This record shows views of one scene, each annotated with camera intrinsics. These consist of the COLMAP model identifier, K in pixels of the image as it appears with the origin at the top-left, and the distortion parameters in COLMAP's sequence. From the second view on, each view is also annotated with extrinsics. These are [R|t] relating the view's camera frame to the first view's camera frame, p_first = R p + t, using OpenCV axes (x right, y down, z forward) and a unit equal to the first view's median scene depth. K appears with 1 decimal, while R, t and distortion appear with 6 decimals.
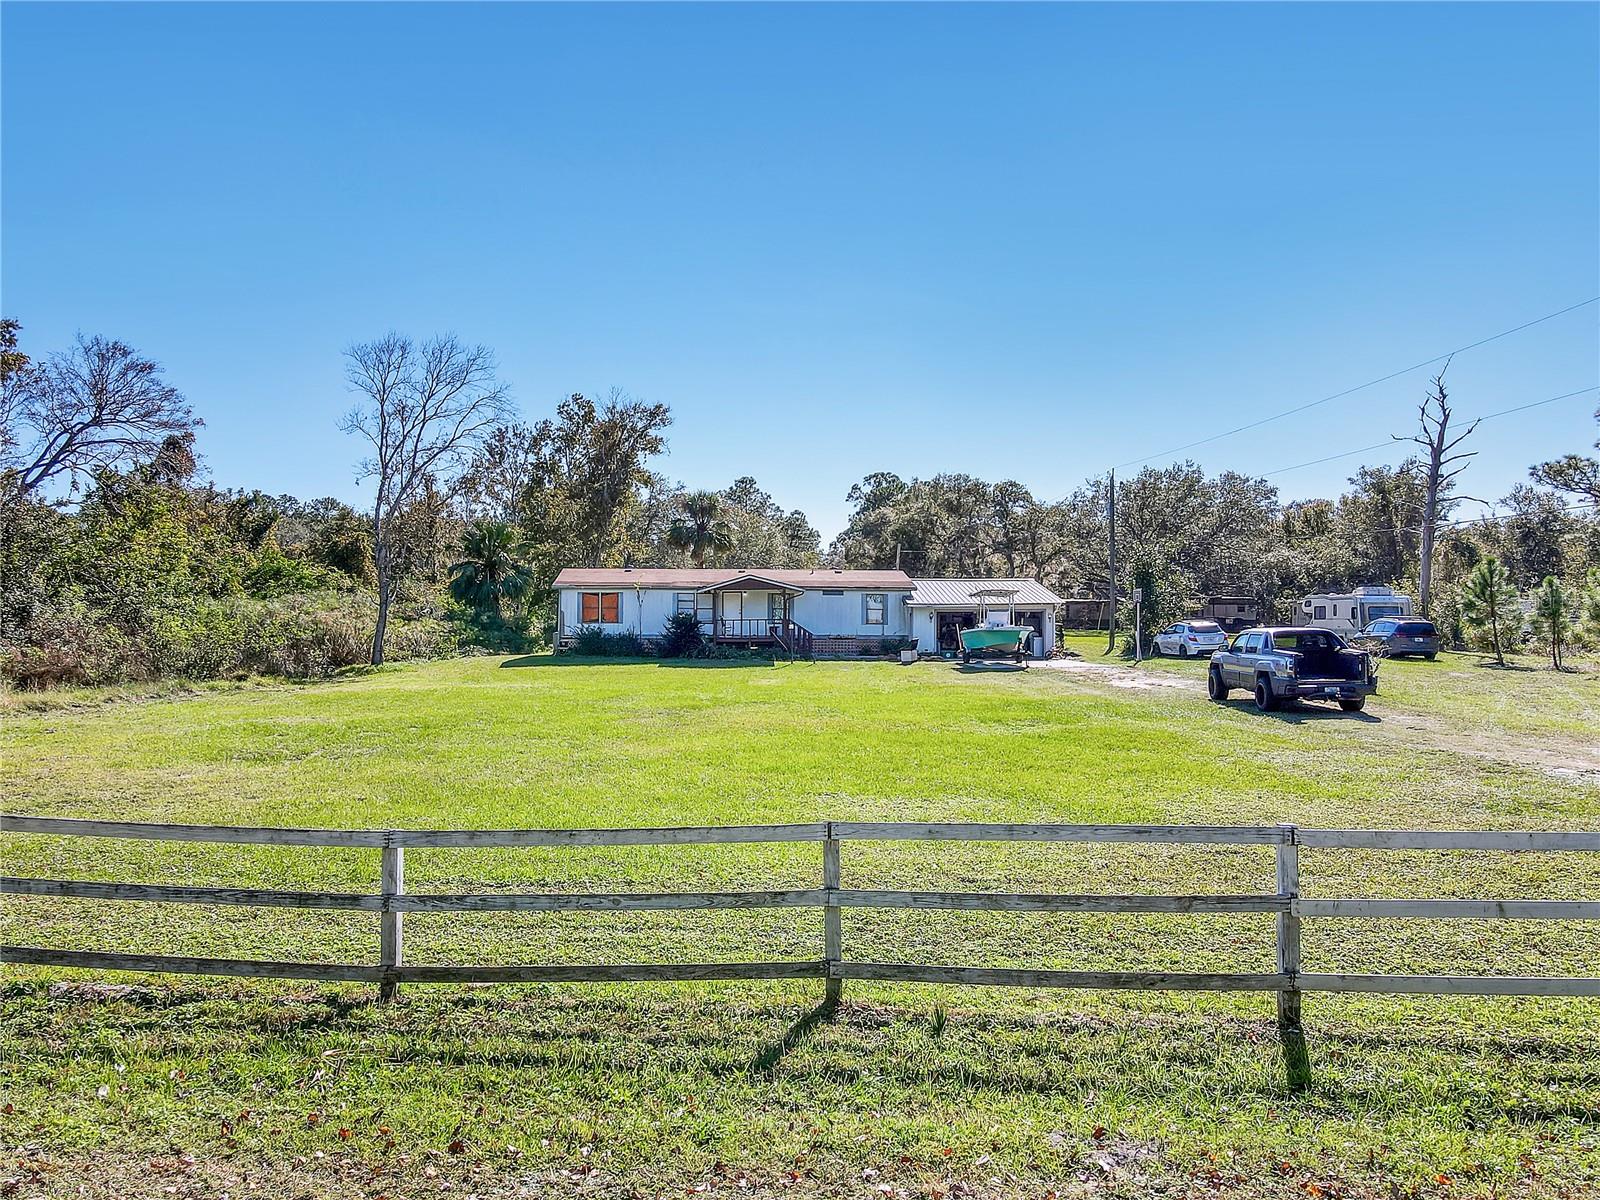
lens RADIAL K [[1177.1, 0, 729.2], [0, 1177.1, 613.9], [0, 0, 1]] dist [0.013339, 0.002615]
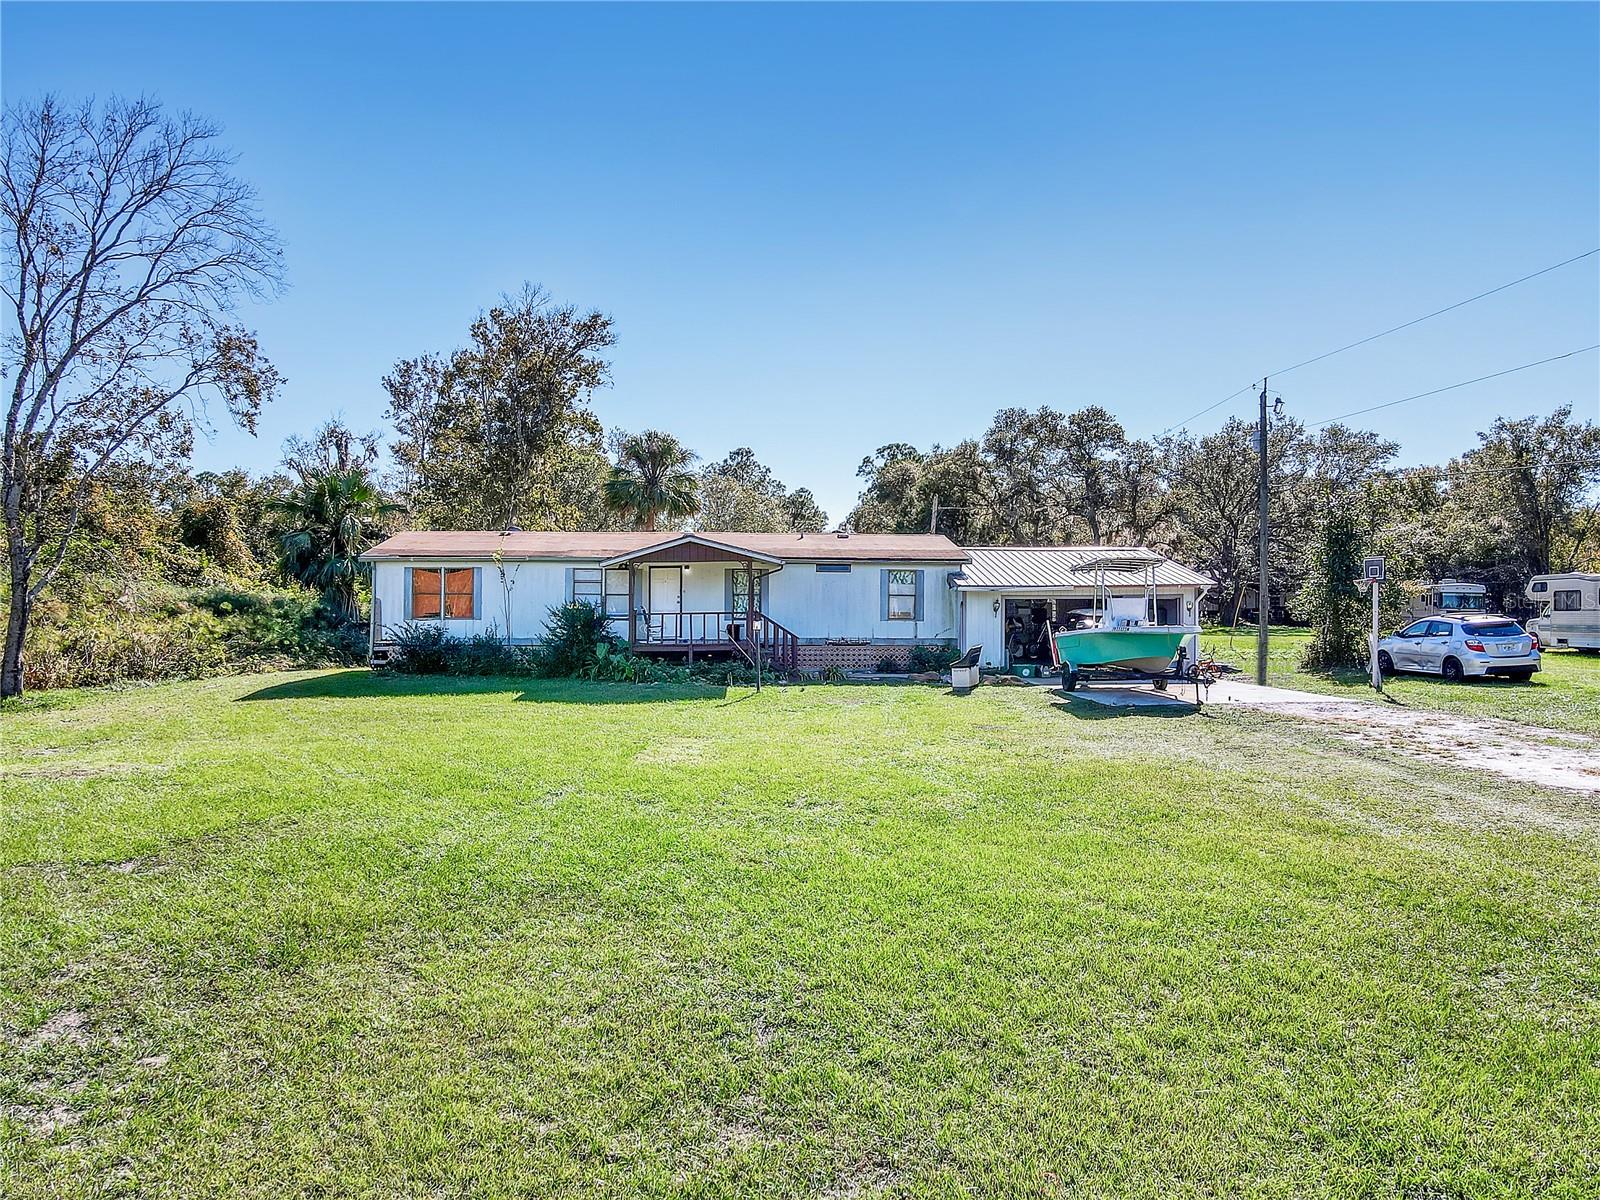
lens RADIAL K [[1177.1, 0, 783.4], [0, 1177.1, 601.2], [0, 0, 1]] dist [0.013339, 0.002615]
pose [[0.999342, -0.001575, 0.036238, 0.040874], [0.001667, 0.999995, -0.002511, 0.000491], [-0.036234, 0.002570, 0.999340, 0.398093]]
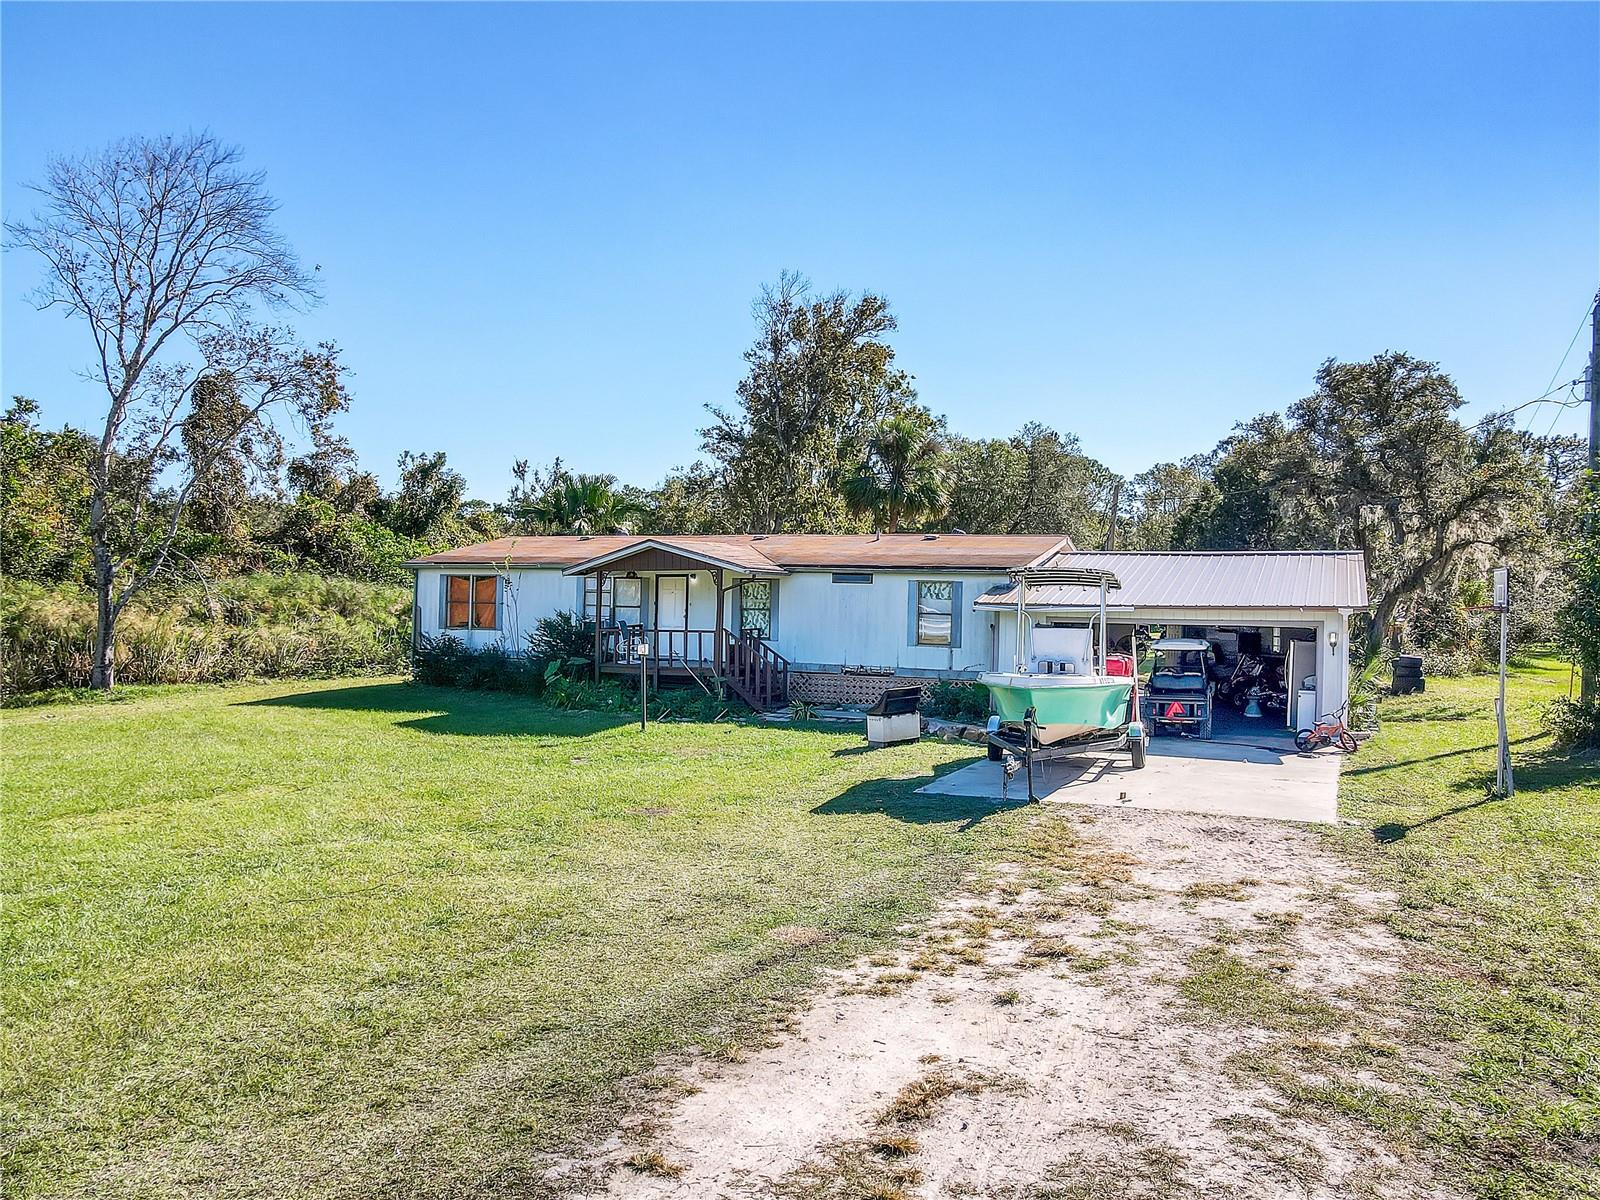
lens RADIAL K [[1177.1, 0, 790.4], [0, 1177.1, 604.4], [0, 0, 1]] dist [0.013339, 0.002615]
pose [[0.898445, 0.015683, -0.438805, 0.277274], [-0.015837, 0.999869, 0.003310, -0.008387], [0.438800, 0.003975, 0.898576, 0.555809]]
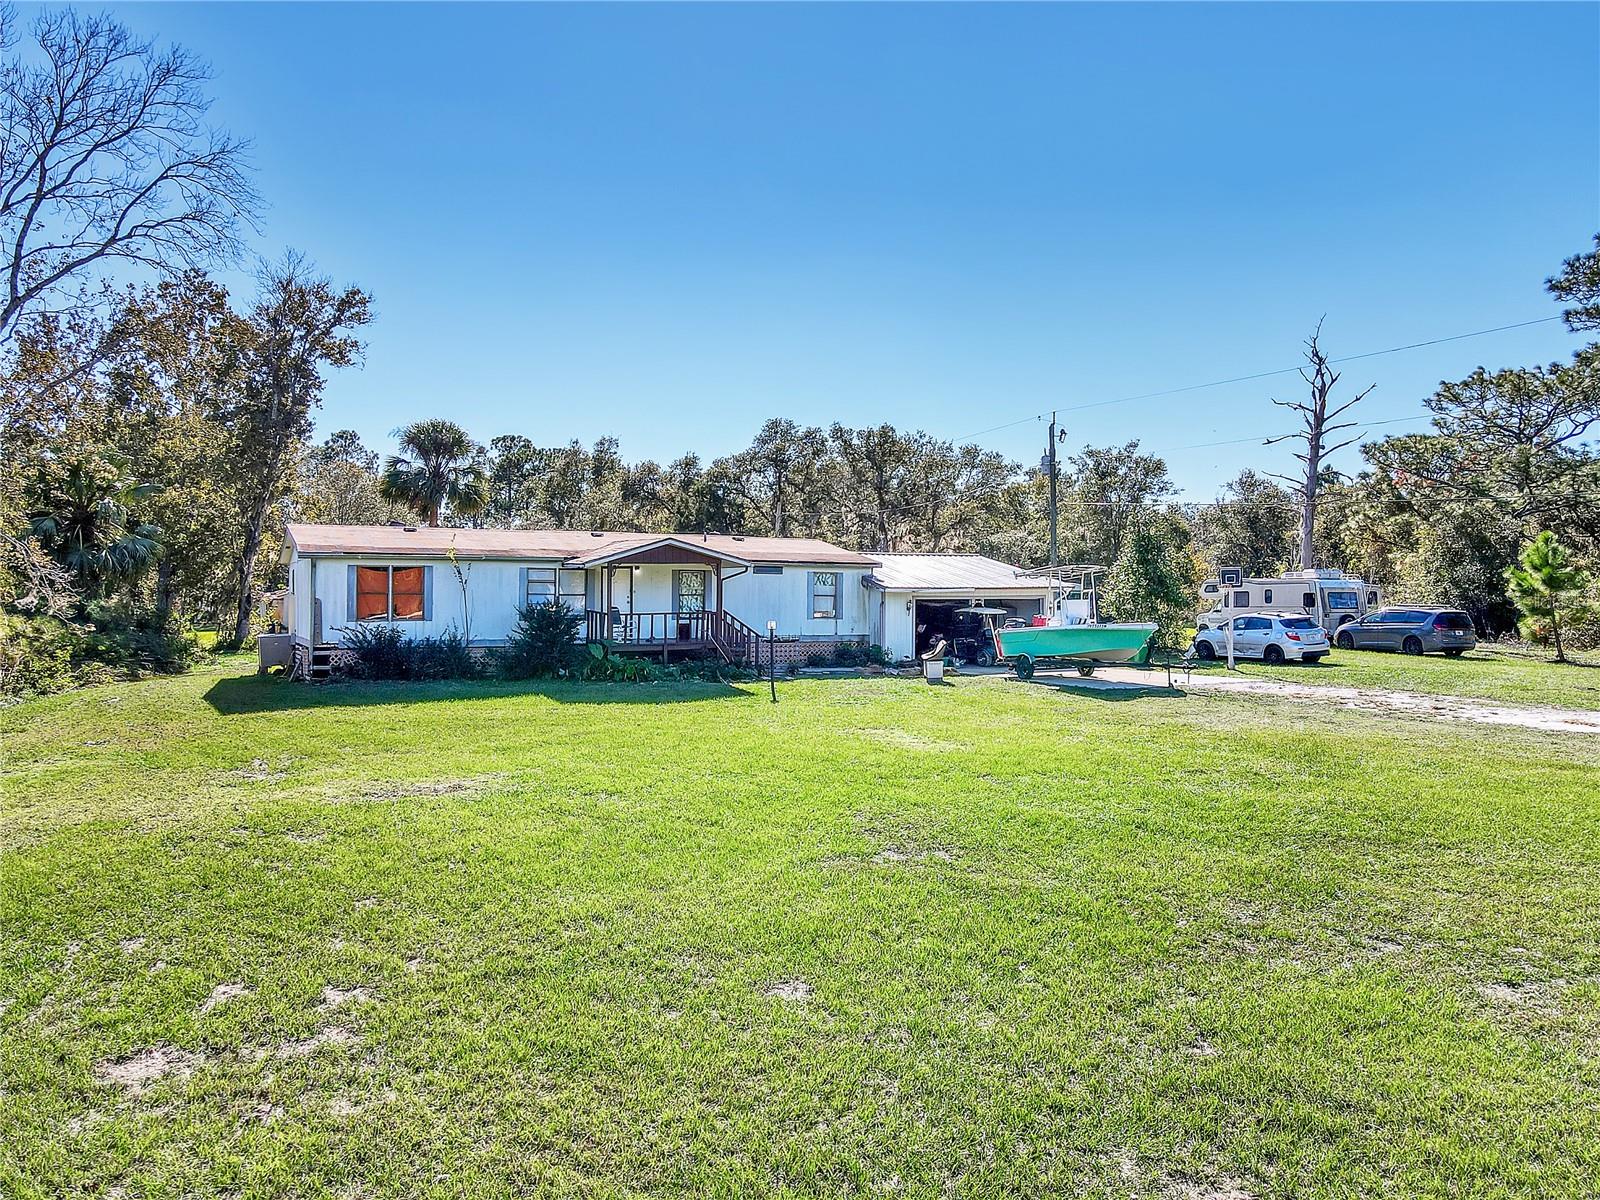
lens RADIAL K [[1177.1, 0, 787.0], [0, 1177.1, 601.4], [0, 0, 1]] dist [0.013339, 0.002615]
pose [[0.907394, -0.002407, 0.420274, -0.172401], [0.000640, 0.999990, 0.004346, -0.003628], [-0.420280, -0.003675, 0.907387, 0.412198]]
